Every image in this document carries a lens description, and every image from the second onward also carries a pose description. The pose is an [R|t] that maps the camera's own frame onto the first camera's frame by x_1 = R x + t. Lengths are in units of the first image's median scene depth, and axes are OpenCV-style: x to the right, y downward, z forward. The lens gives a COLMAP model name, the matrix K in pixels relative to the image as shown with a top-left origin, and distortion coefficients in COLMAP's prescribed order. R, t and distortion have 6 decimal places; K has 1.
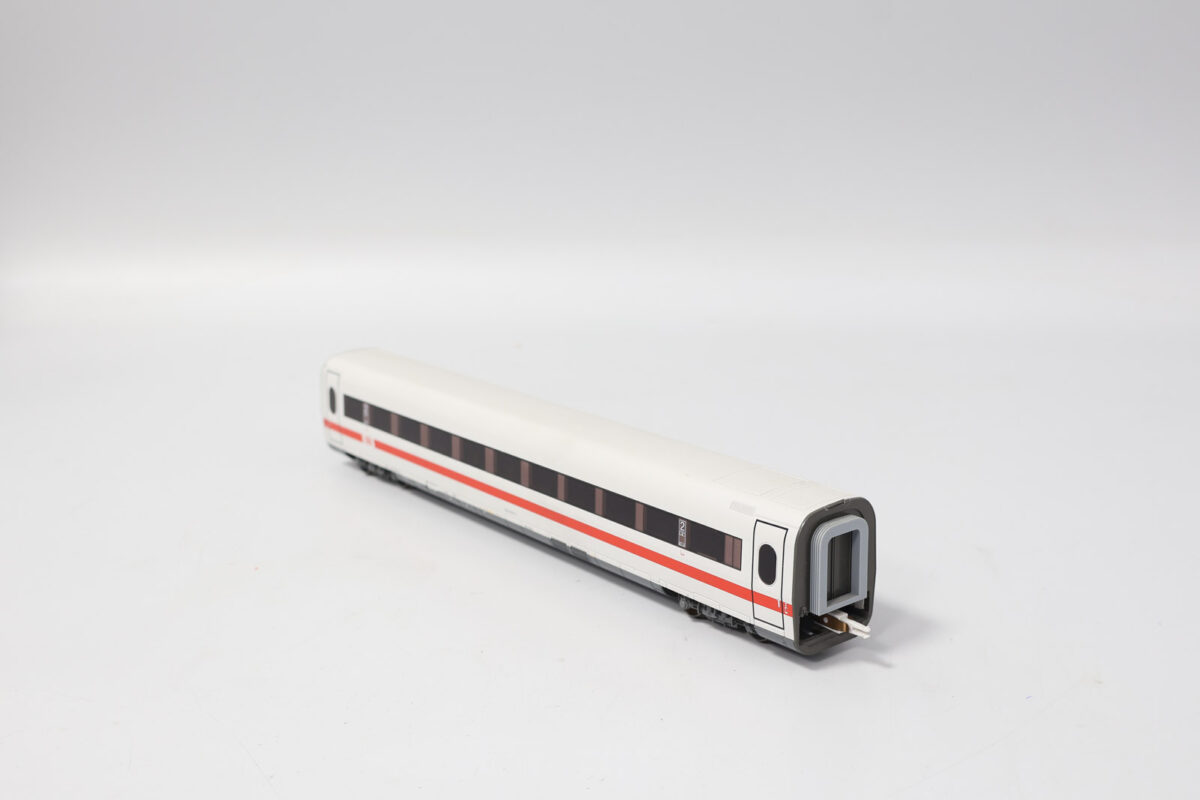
lens RADIAL K [[1480.7, 0, 600.0], [0, 1480.7, 400.0], [0, 0, 1]] dist [0.003215, -0.001819]
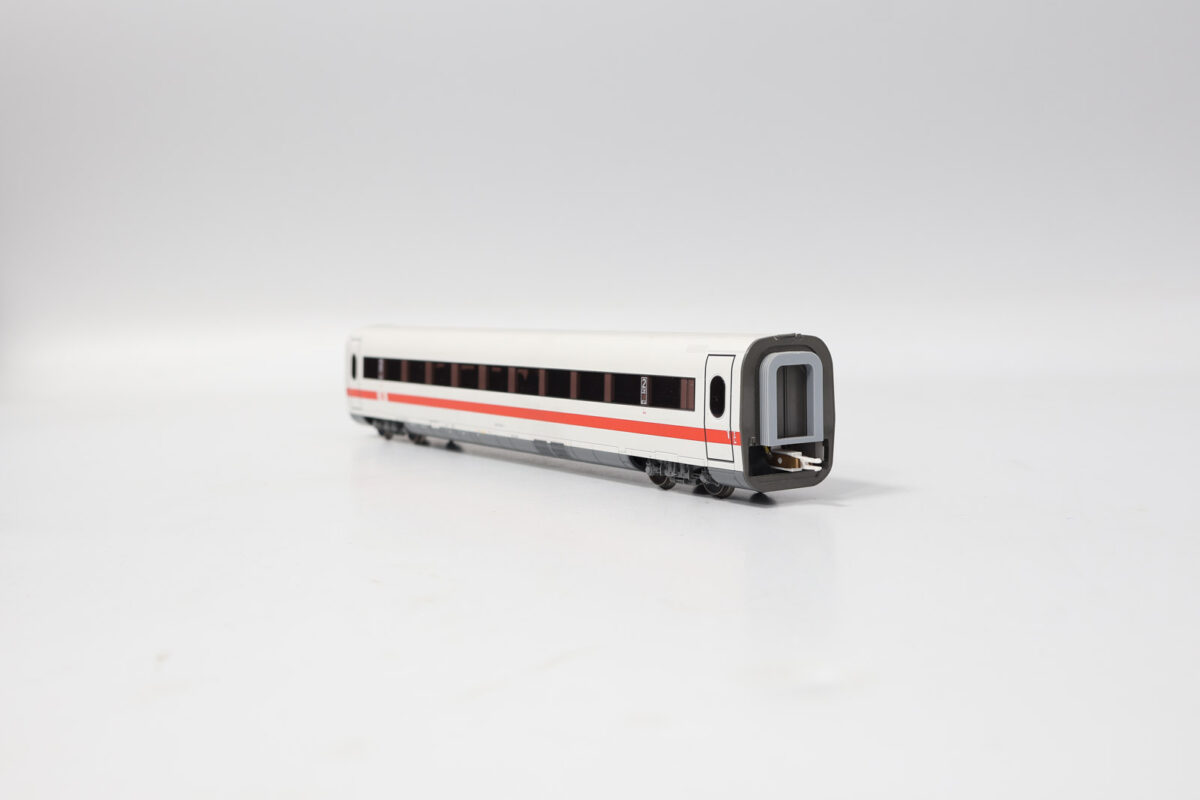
lens RADIAL K [[1480.7, 0, 600.0], [0, 1480.7, 400.0], [0, 0, 1]] dist [0.003215, -0.001819]
pose [[0.995004, 0.007303, -0.099565, 0.131755], [-0.024924, 0.983912, -0.176905, 0.287377], [0.096672, 0.178503, 0.979179, 0.017672]]
